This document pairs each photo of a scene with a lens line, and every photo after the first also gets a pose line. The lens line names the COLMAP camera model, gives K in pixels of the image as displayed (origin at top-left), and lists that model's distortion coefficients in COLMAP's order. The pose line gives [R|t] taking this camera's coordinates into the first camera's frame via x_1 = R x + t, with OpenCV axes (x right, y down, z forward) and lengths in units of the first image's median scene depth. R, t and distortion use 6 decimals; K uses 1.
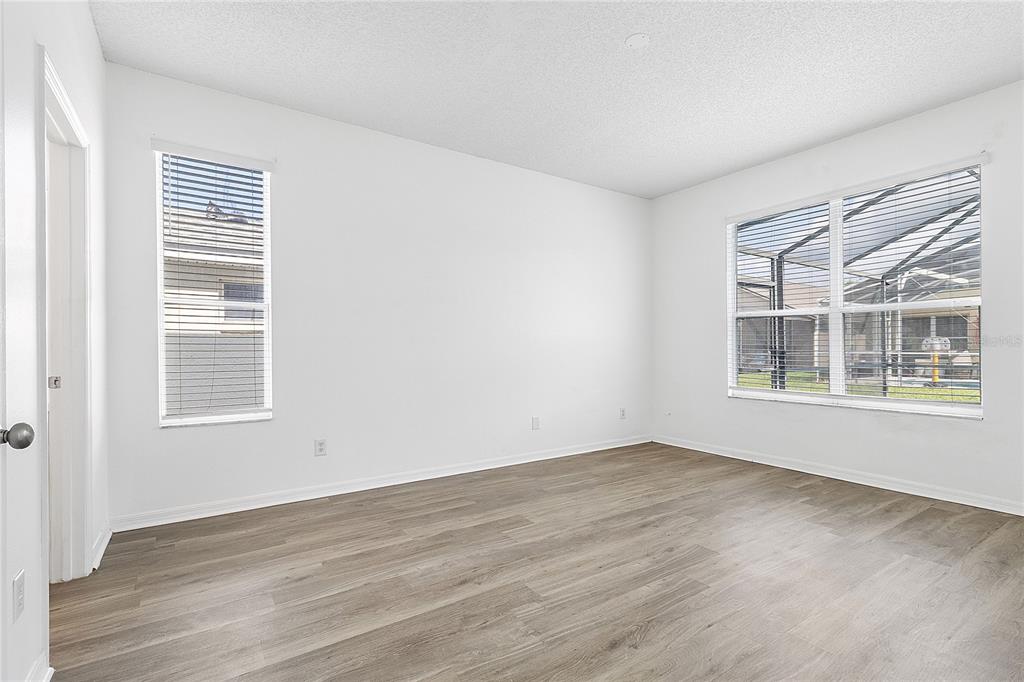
lens RADIAL K [[473.1, 0, 512.5], [0, 473.1, 345.4], [0, 0, 1]] dist [0.003964, 0.000365]
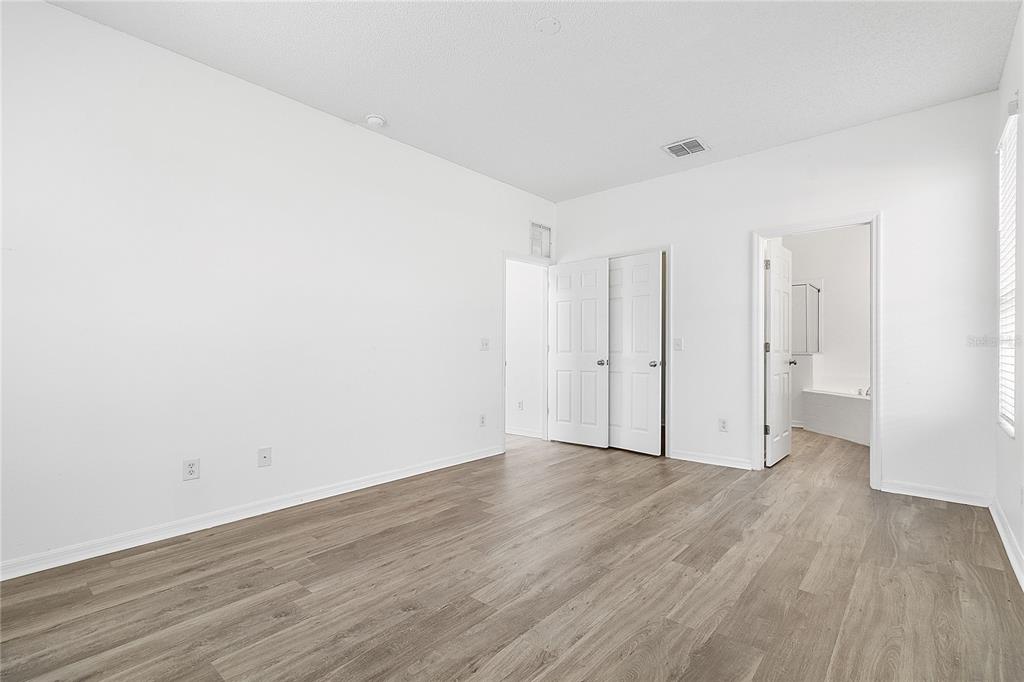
lens RADIAL K [[473.1, 0, 512.3], [0, 473.1, 340.8], [0, 0, 1]] dist [0.003964, 0.000365]
pose [[-0.965227, 0.002770, -0.261400, 0.563909], [0.006508, 0.999889, -0.013437, 0.005327], [0.261334, -0.014671, -0.965137, 1.850562]]
